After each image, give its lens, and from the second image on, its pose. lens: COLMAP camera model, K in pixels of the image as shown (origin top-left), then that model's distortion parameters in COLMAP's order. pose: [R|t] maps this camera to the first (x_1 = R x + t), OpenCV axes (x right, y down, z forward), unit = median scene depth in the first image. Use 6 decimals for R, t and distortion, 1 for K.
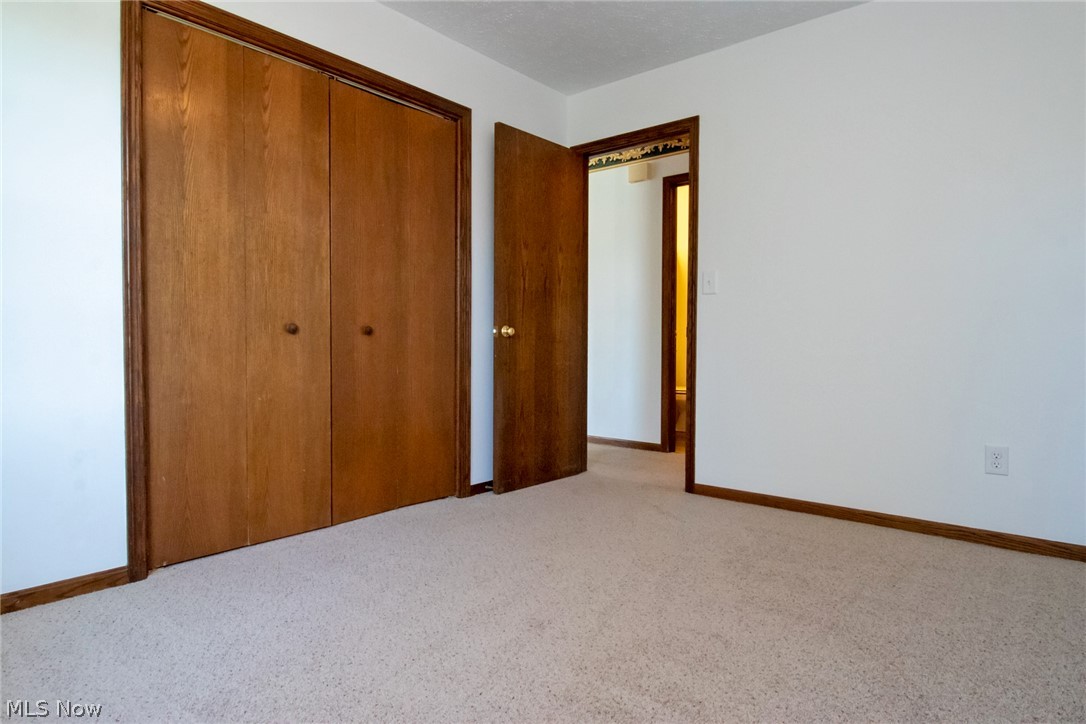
lens RADIAL K [[617.9, 0, 543.0], [0, 617.9, 362.0], [0, 0, 1]] dist [-0.020738, 0.000192]
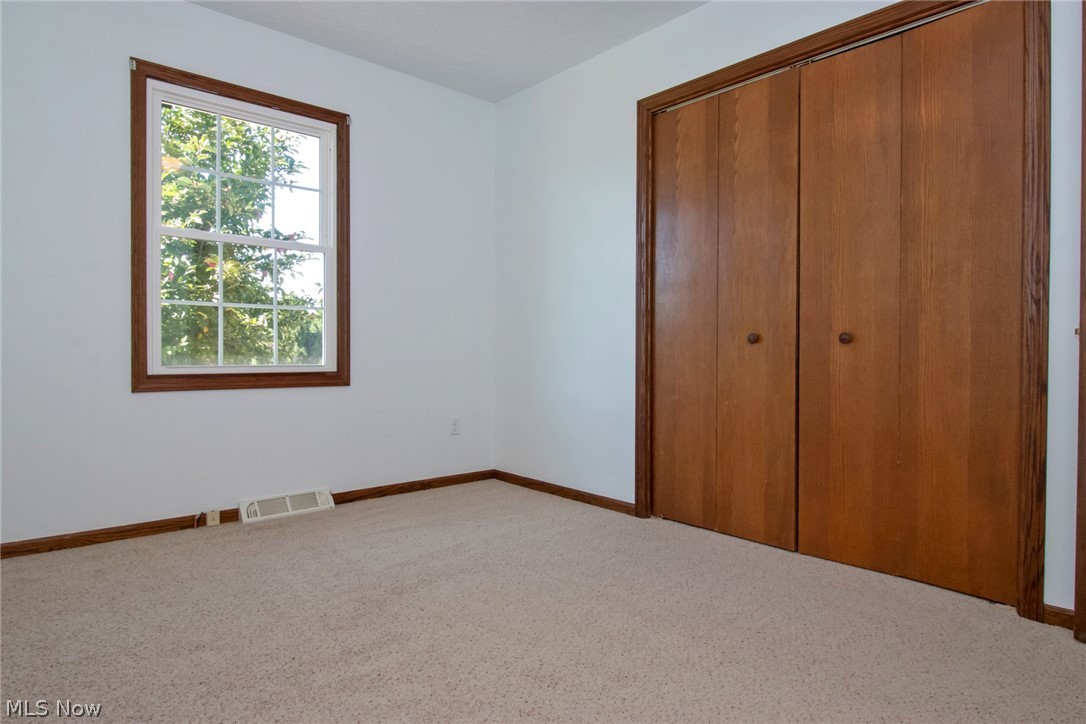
lens RADIAL K [[617.9, 0, 543.0], [0, 617.9, 362.0], [0, 0, 1]] dist [-0.020738, 0.000192]
pose [[-0.150149, 0.010026, -0.988613, 0.657474], [-0.038605, 0.999127, 0.015996, -0.018142], [0.987909, 0.040567, -0.149631, 0.805531]]
